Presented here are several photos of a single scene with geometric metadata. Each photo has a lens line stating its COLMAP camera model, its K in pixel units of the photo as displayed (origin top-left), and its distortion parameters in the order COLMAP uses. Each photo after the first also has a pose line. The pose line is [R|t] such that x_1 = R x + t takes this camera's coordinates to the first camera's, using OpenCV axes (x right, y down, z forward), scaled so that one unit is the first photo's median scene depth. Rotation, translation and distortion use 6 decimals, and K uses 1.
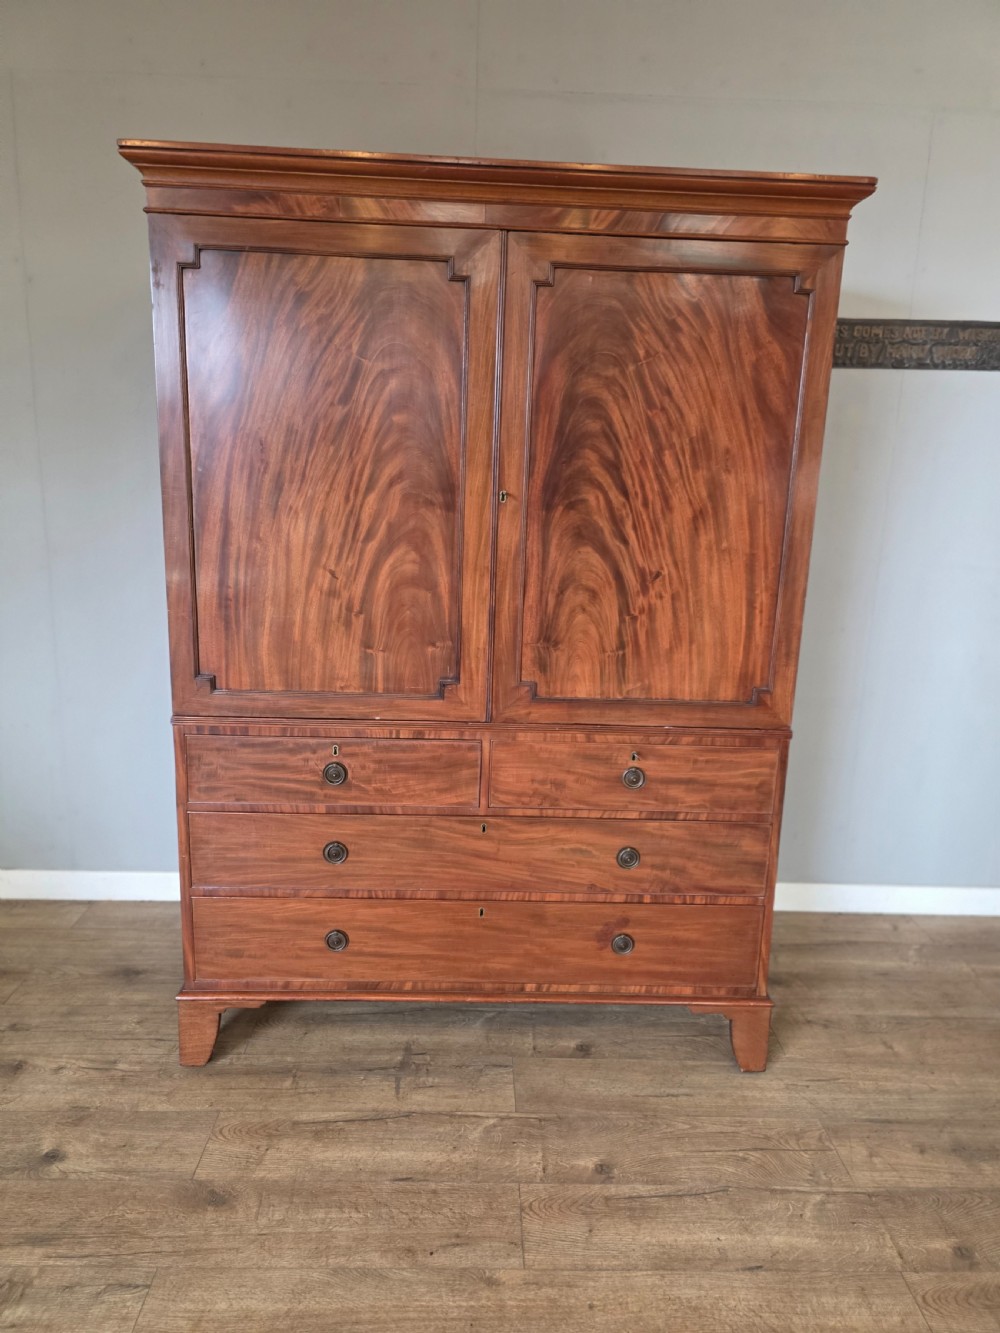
lens RADIAL K [[896.5, 0, 501.0], [0, 896.5, 660.4], [0, 0, 1]] dist [0.060646, -0.061641]
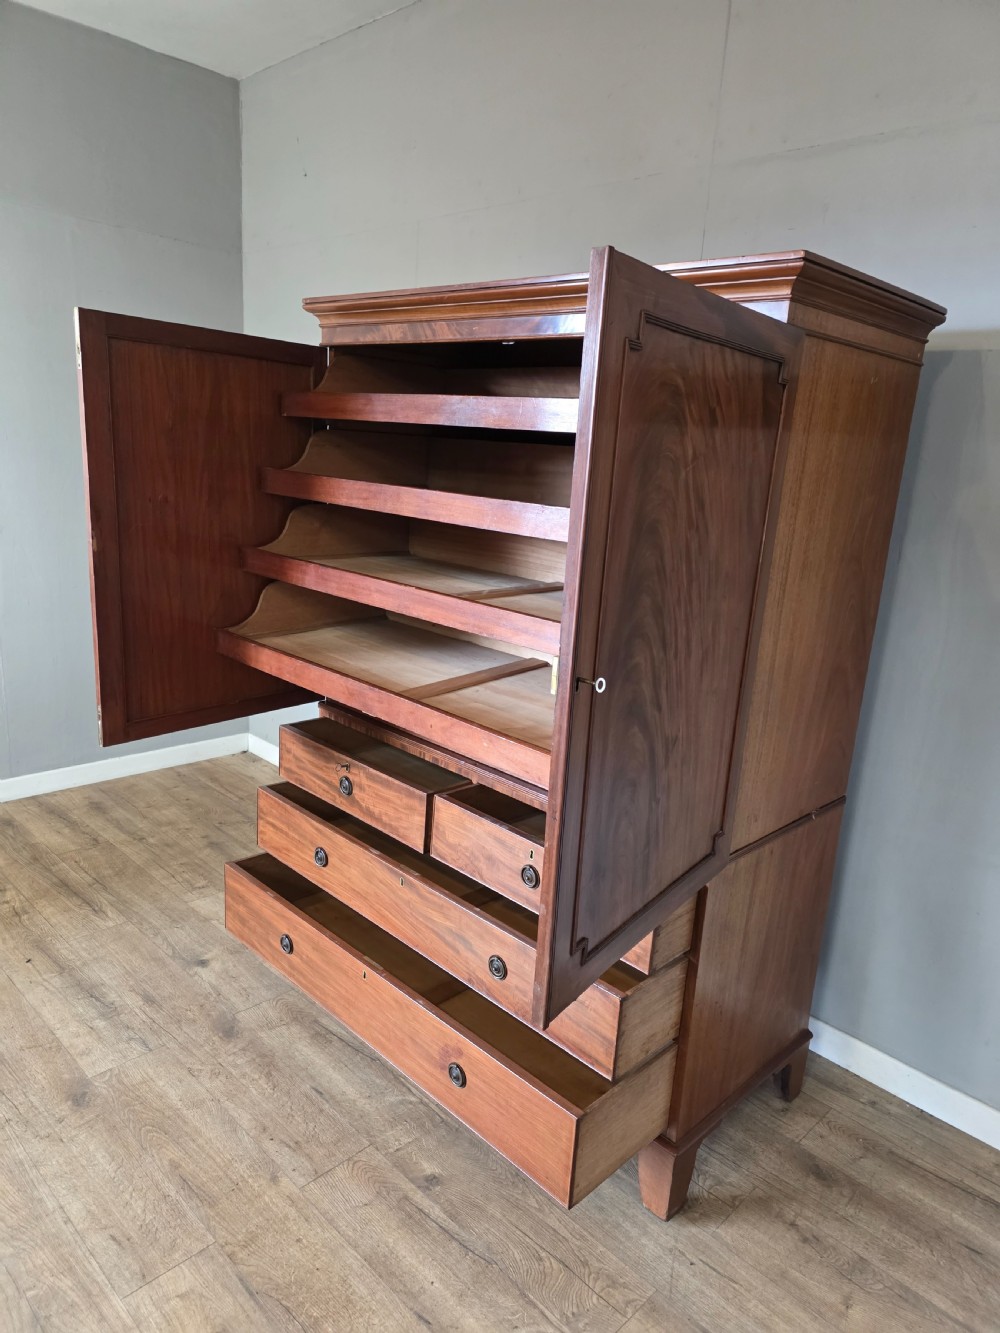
lens RADIAL K [[896.5, 0, 498.3], [0, 896.5, 676.6], [0, 0, 1]] dist [0.060646, -0.061641]
pose [[0.690396, 0.192895, -0.697241, 0.771422], [-0.190872, 0.978215, 0.081629, -0.139465], [0.697798, 0.076727, 0.712174, 0.203822]]
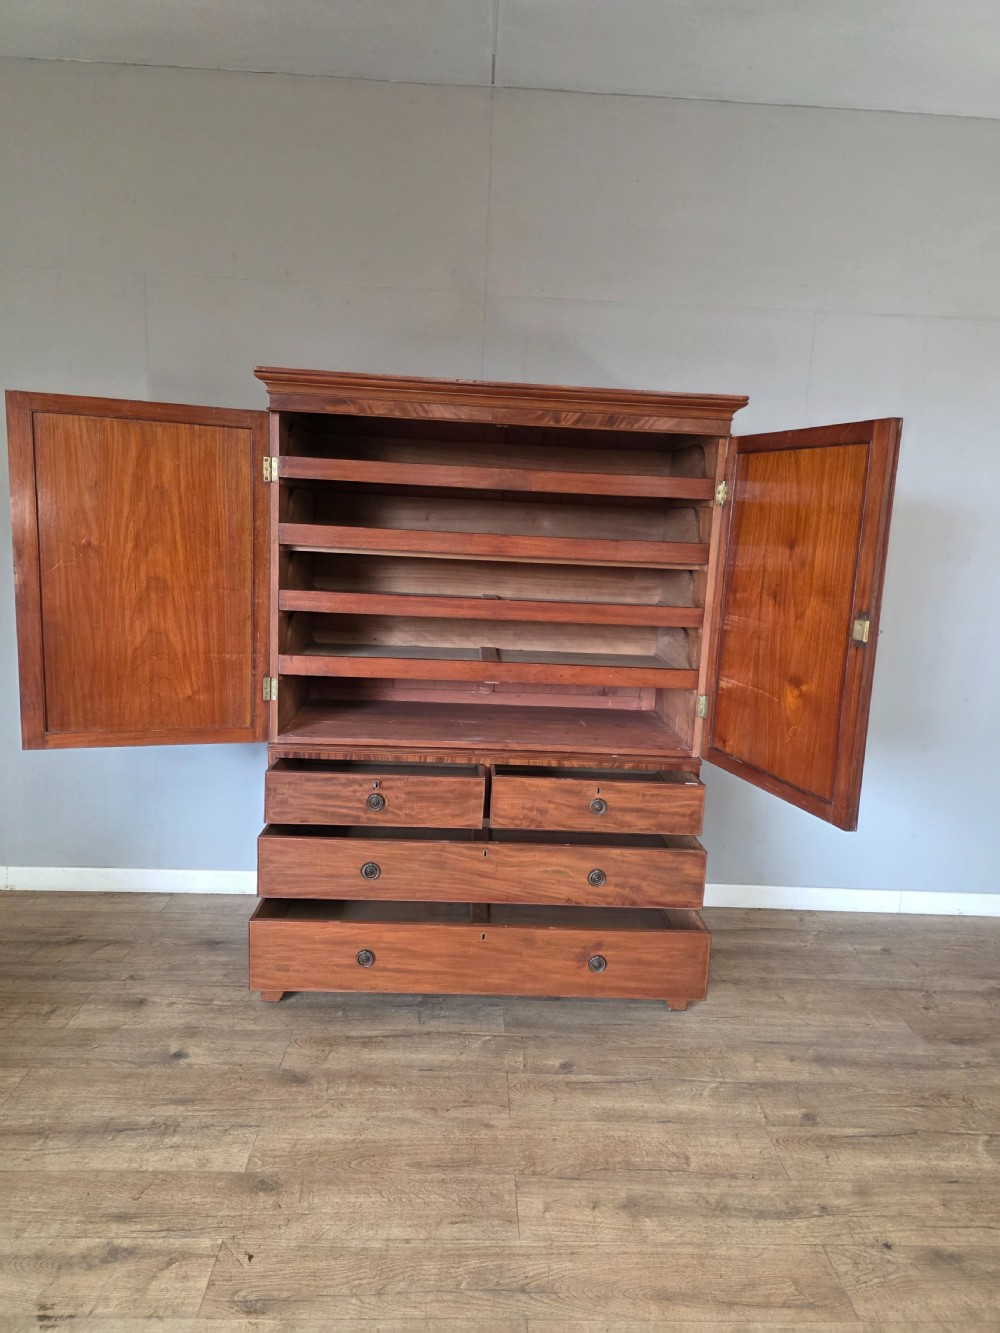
lens RADIAL K [[896.5, 0, 506.1], [0, 896.5, 650.7], [0, 0, 1]] dist [0.060646, -0.061641]
pose [[0.999796, 0.012696, 0.015683, -0.011640], [-0.011773, 0.998270, -0.057600, -0.008971], [-0.016388, 0.057403, 0.998217, -0.428900]]
